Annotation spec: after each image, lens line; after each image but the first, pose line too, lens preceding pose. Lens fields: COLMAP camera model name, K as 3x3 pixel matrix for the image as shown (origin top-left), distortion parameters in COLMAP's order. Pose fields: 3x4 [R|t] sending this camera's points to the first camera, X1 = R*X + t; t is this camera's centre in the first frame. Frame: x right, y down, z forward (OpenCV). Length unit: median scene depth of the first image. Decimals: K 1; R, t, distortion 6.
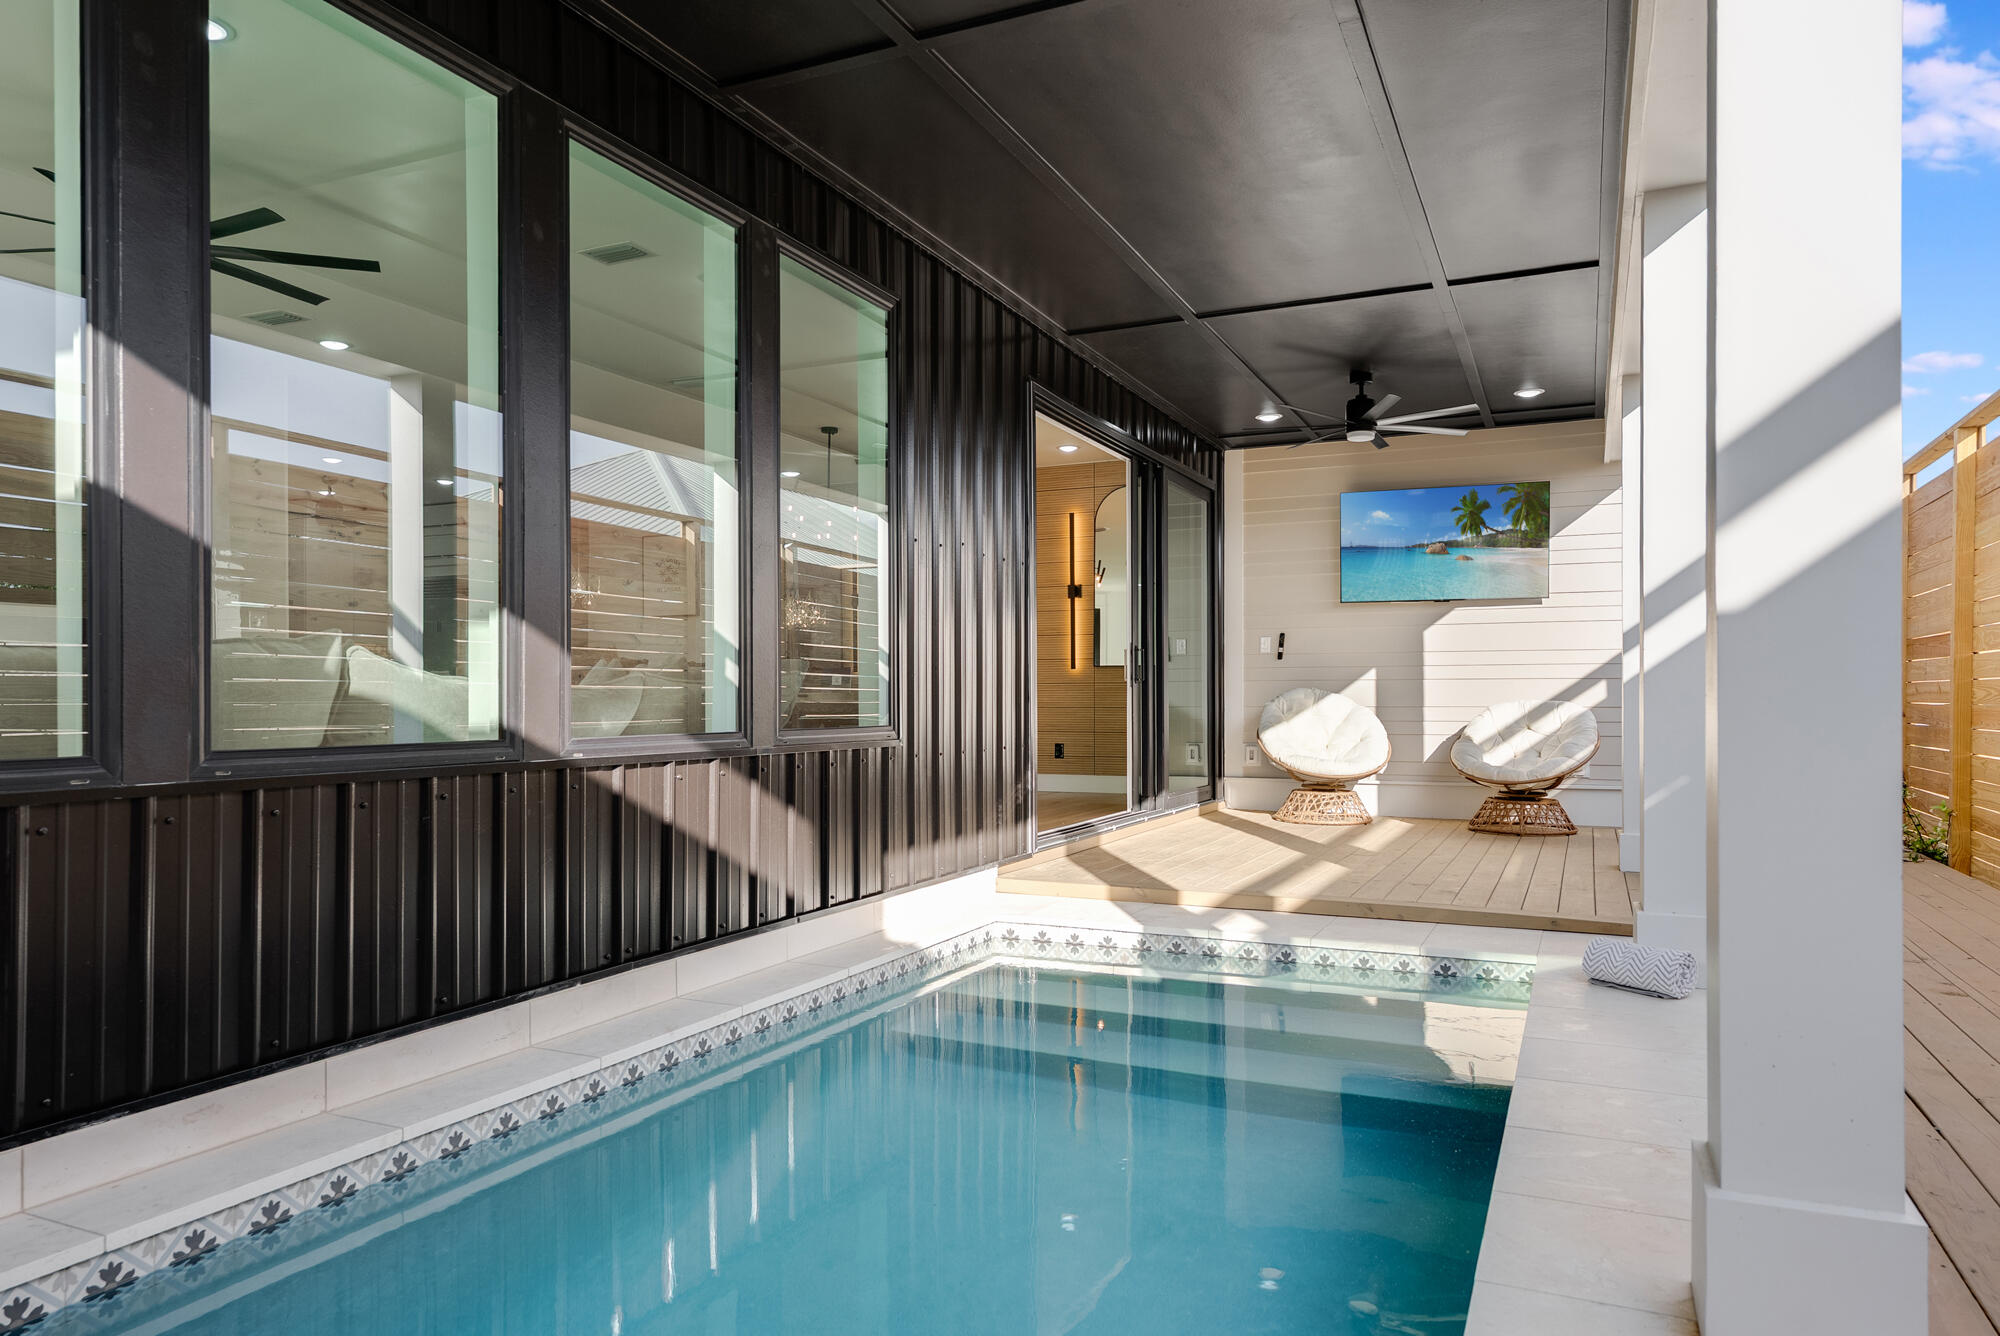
lens RADIAL K [[1292.8, 0, 997.9], [0, 1292.8, 681.2], [0, 0, 1]] dist [0.000517, -0.000061]
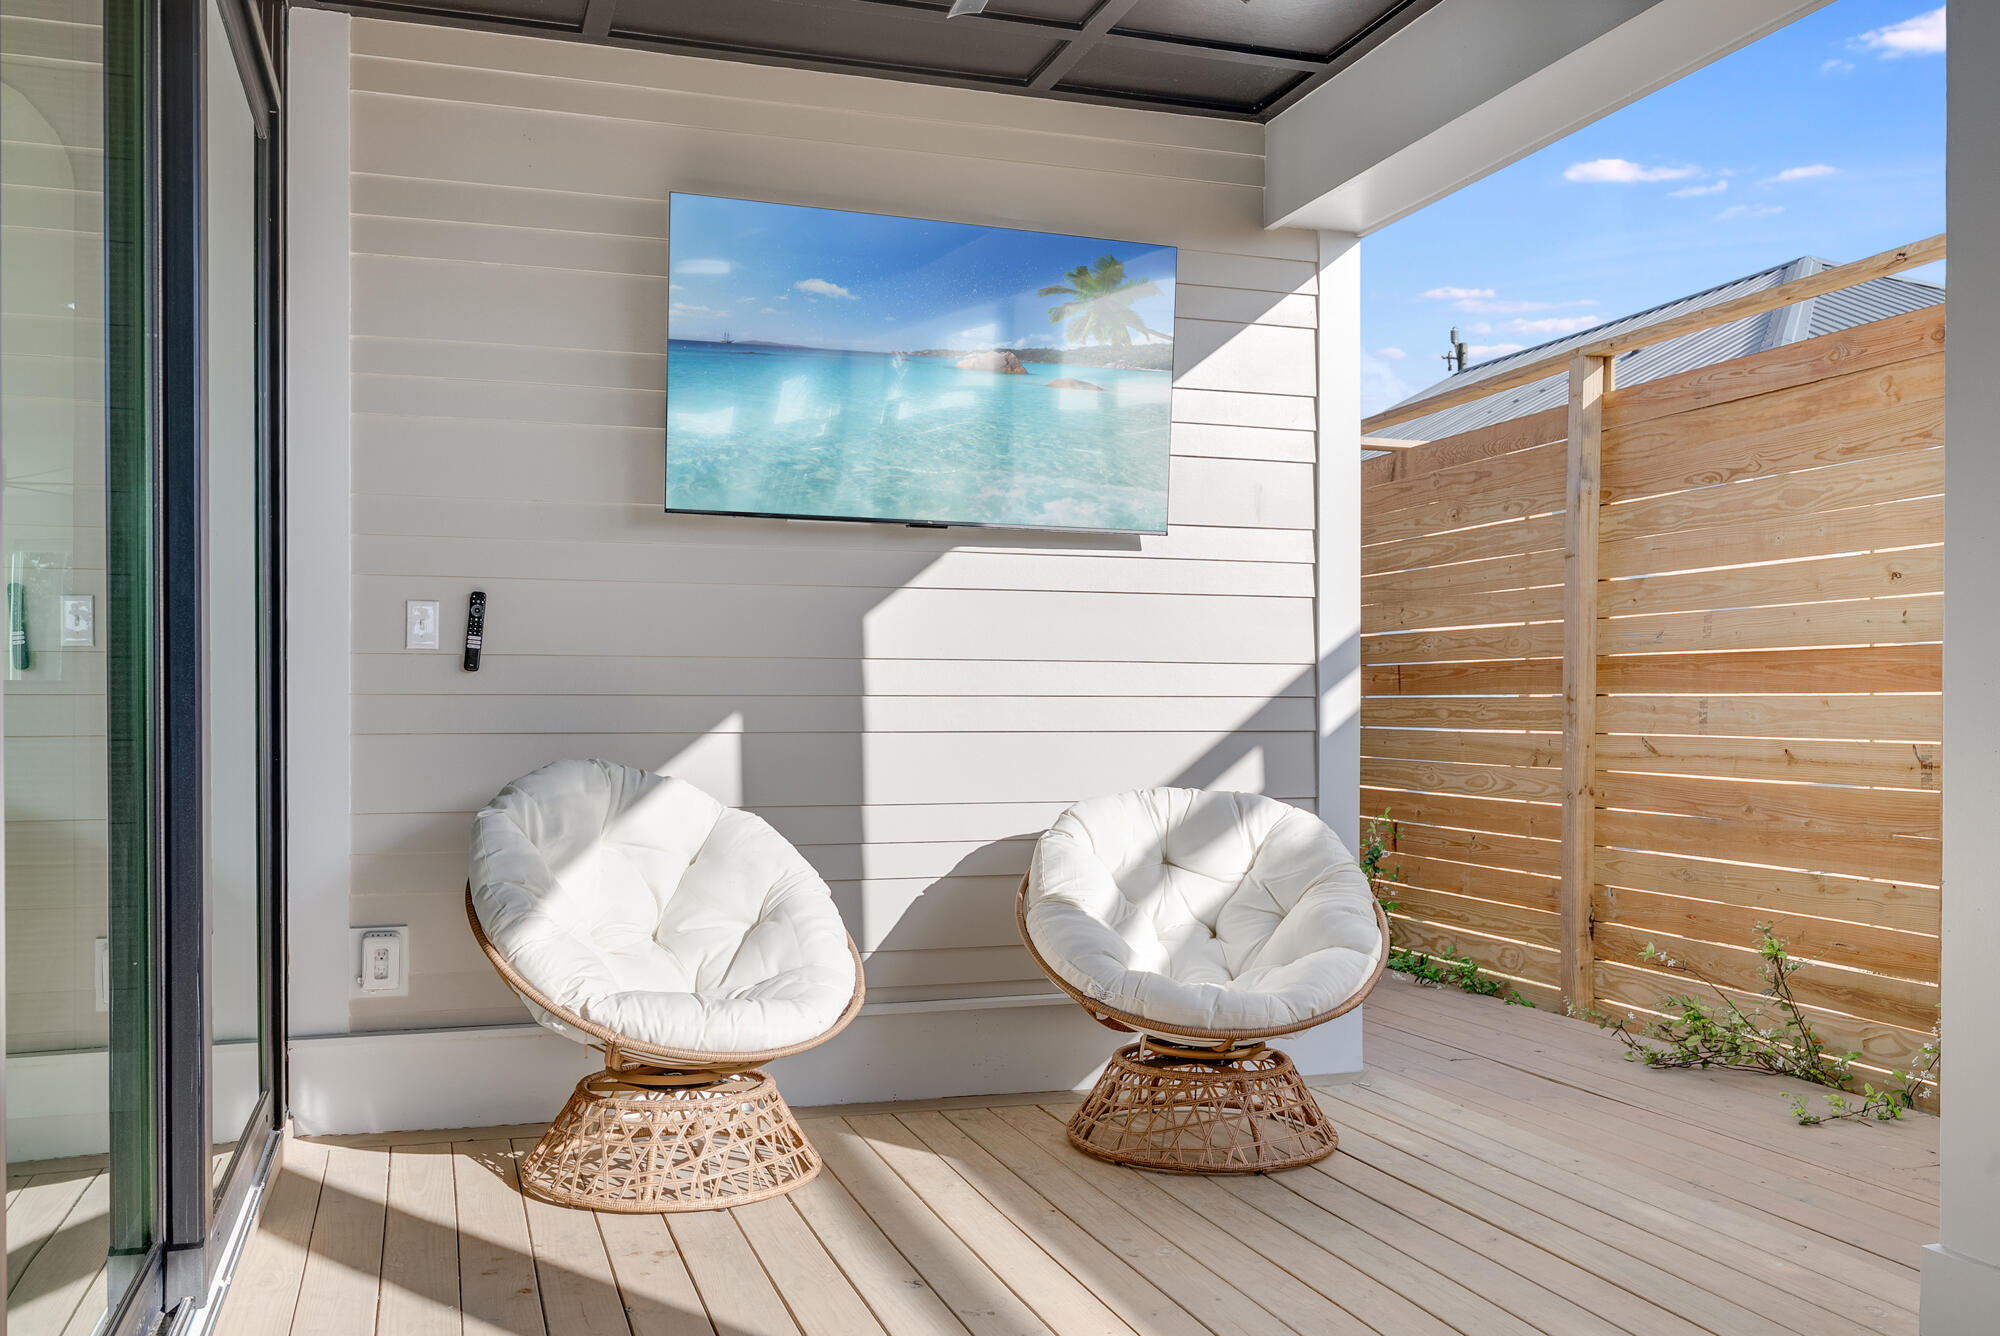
lens RADIAL K [[1748.7, 0, 998.6], [0, 1748.7, 681.7], [0, 0, 1]] dist [0.020786, 0.003130]
pose [[0.737259, 0.006153, 0.675583, 0.014124], [-0.018645, 0.999763, 0.011241, -0.022435], [-0.675353, -0.020884, 0.737198, 0.596296]]
